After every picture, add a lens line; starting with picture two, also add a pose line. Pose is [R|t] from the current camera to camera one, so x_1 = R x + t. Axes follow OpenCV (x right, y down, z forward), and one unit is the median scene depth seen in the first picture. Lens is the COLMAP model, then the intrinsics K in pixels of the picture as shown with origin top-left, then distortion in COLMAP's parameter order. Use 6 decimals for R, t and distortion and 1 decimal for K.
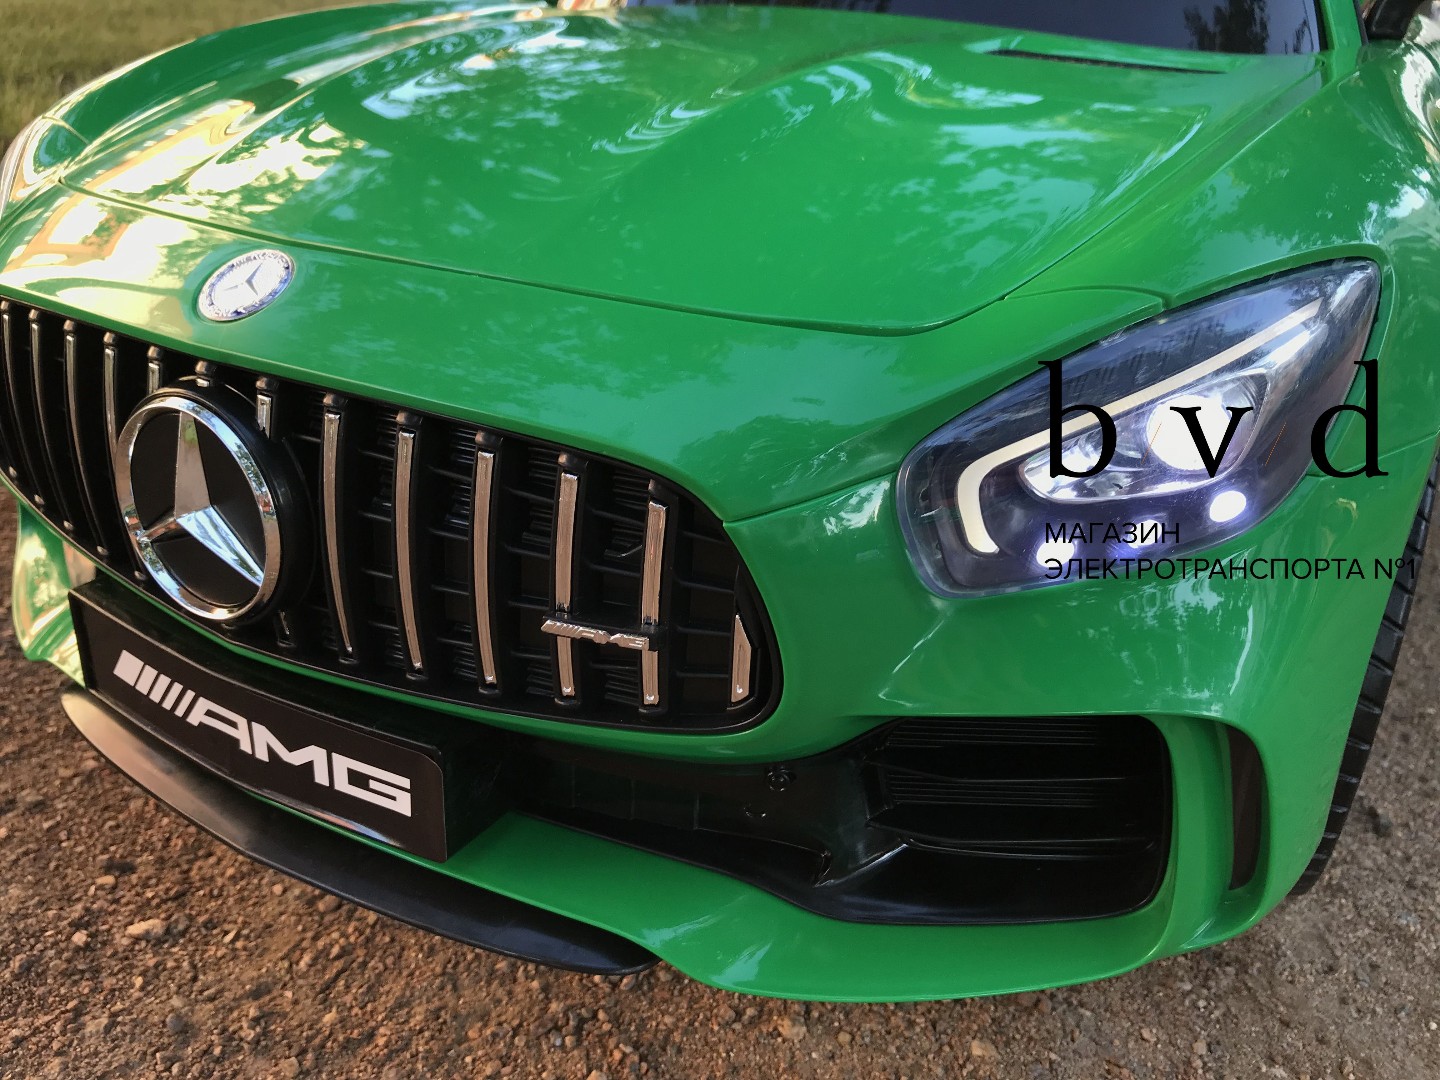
lens RADIAL K [[1202.2, 0, 723.2], [0, 1202.2, 531.4], [0, 0, 1]] dist [0.006177, -0.007017]
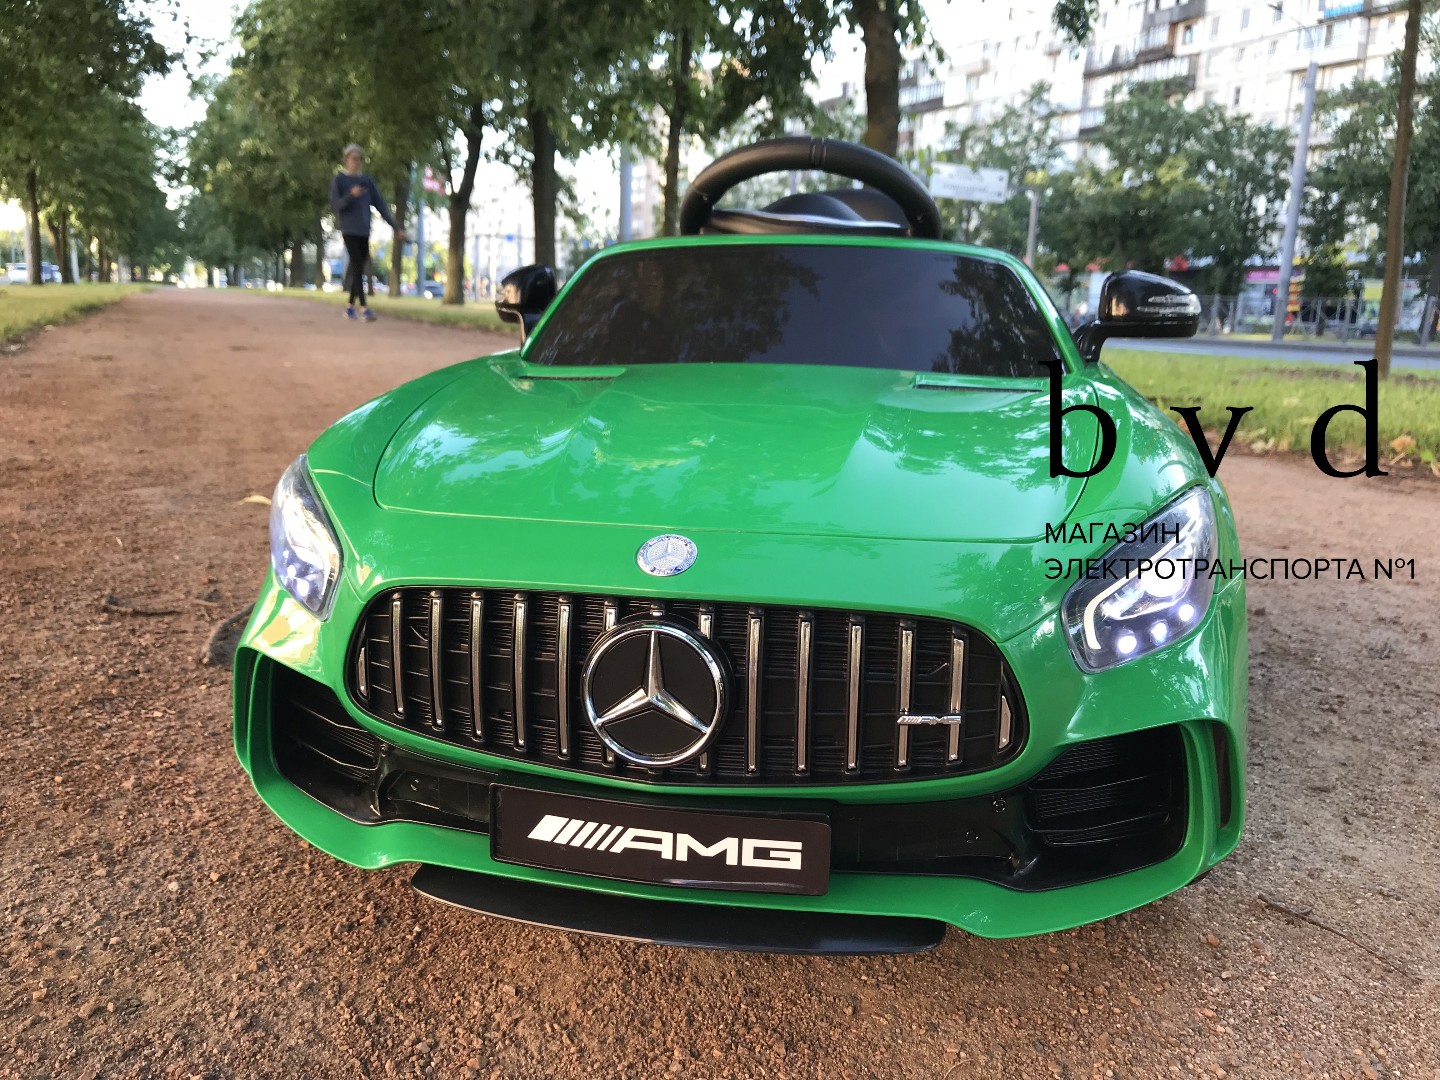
lens RADIAL K [[1202.2, 0, 723.2], [0, 1202.2, 531.4], [0, 0, 1]] dist [0.006177, -0.007017]
pose [[0.941763, -0.098955, 0.321388, -0.627424], [0.168425, 0.966011, -0.196102, 0.076213], [-0.291060, 0.238811, 0.926420, -0.421793]]
